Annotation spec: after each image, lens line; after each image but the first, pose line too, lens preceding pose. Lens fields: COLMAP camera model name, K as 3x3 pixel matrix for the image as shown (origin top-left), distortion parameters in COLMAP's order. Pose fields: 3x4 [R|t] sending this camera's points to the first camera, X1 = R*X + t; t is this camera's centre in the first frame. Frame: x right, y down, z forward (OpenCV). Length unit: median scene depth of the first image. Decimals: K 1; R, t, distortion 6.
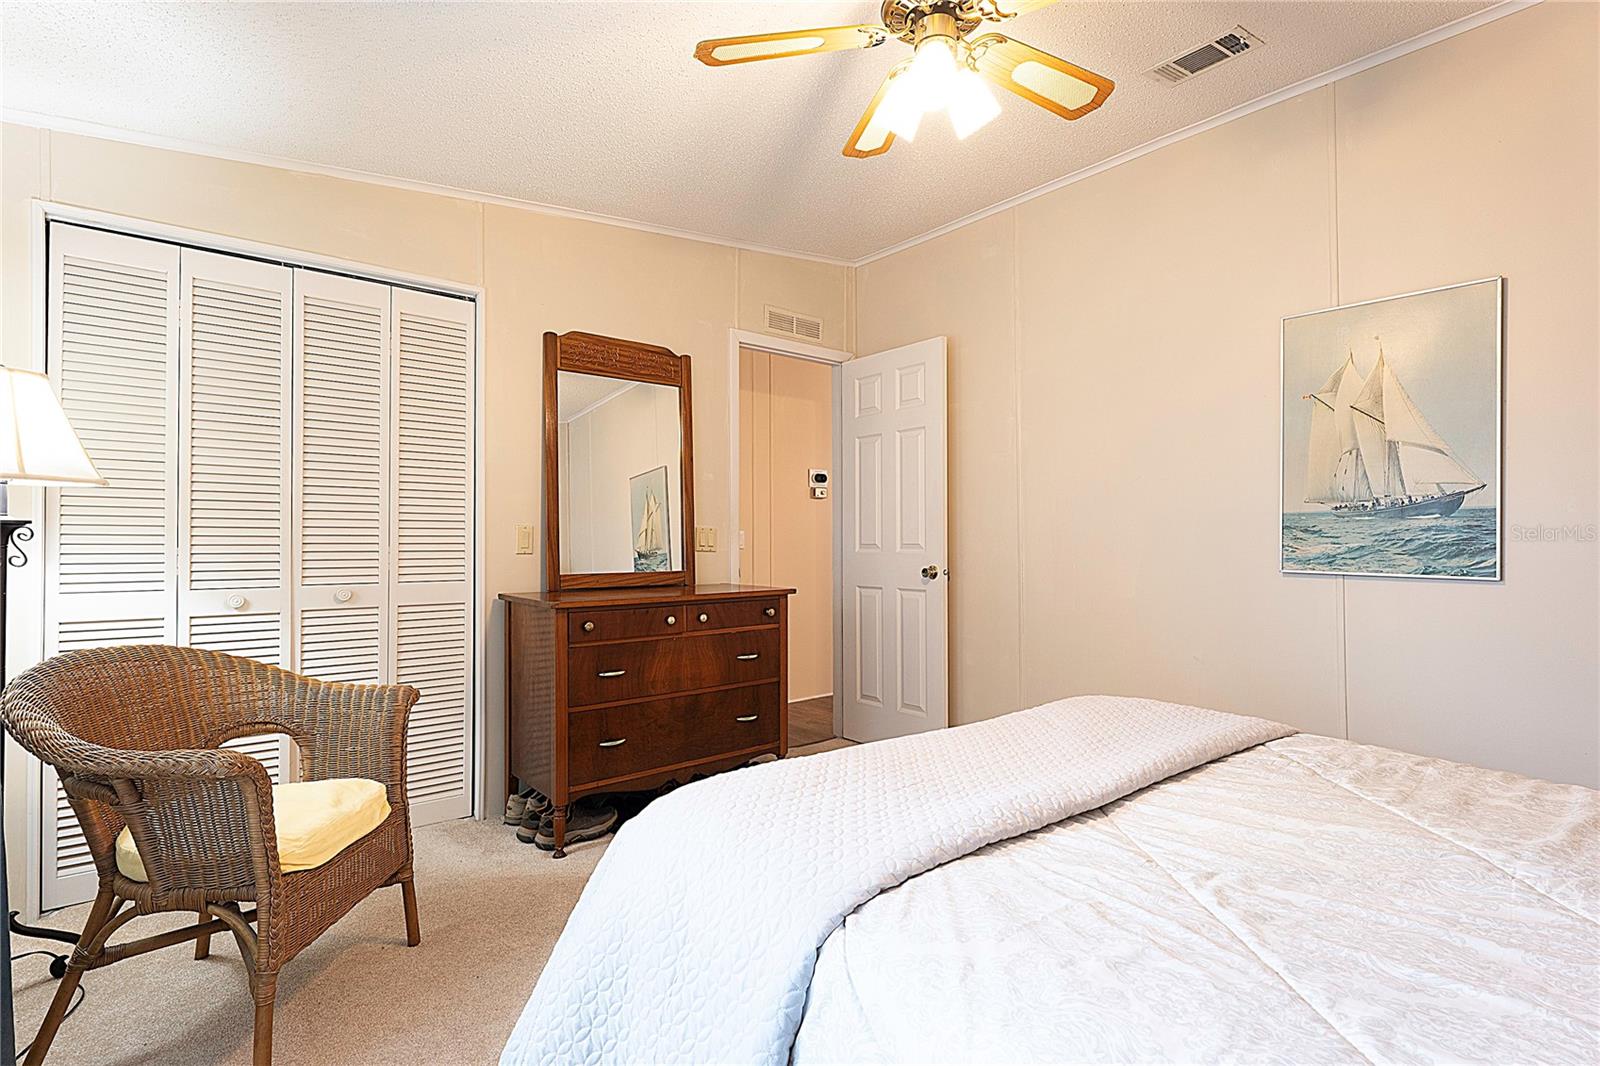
lens RADIAL K [[766.6, 0, 794.5], [0, 766.6, 525.8], [0, 0, 1]] dist [-0.009439, 0.000798]
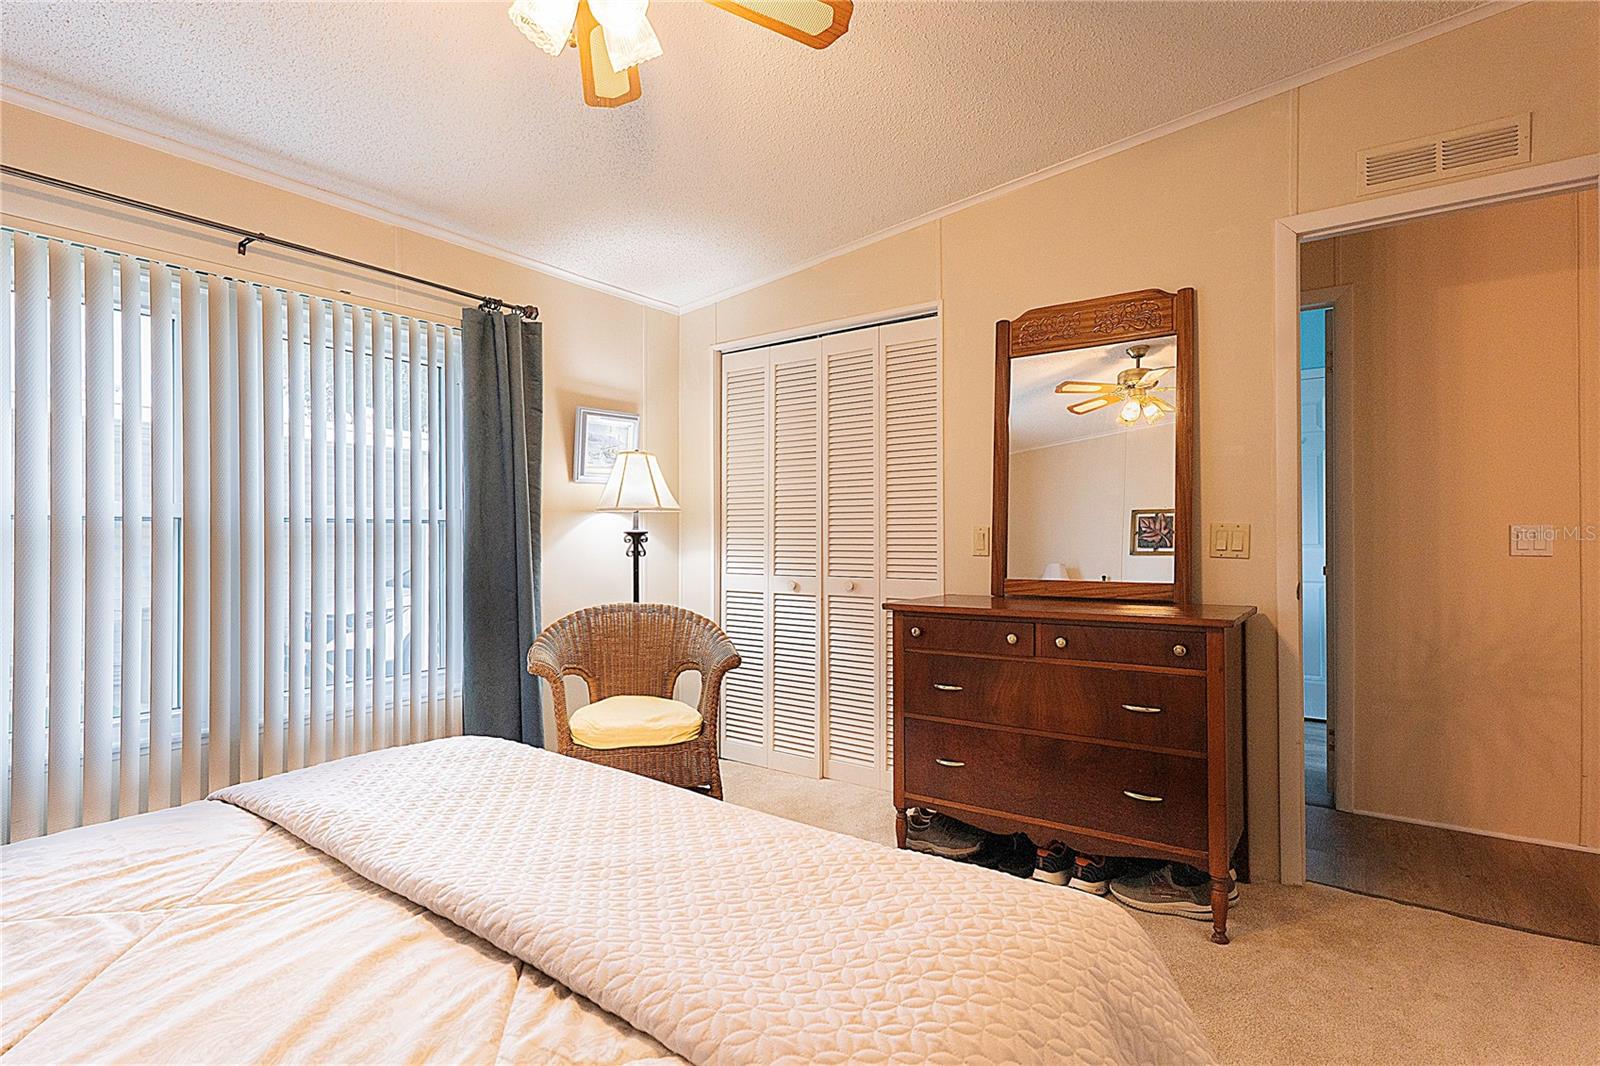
lens RADIAL K [[766.6, 0, 795.9], [0, 766.6, 543.4], [0, 0, 1]] dist [-0.009439, 0.000798]
pose [[0.256876, 0.001819, -0.966443, 0.546083], [0.016459, 0.999845, 0.006256, 0.010501], [0.966304, -0.017514, 0.256806, 0.531097]]
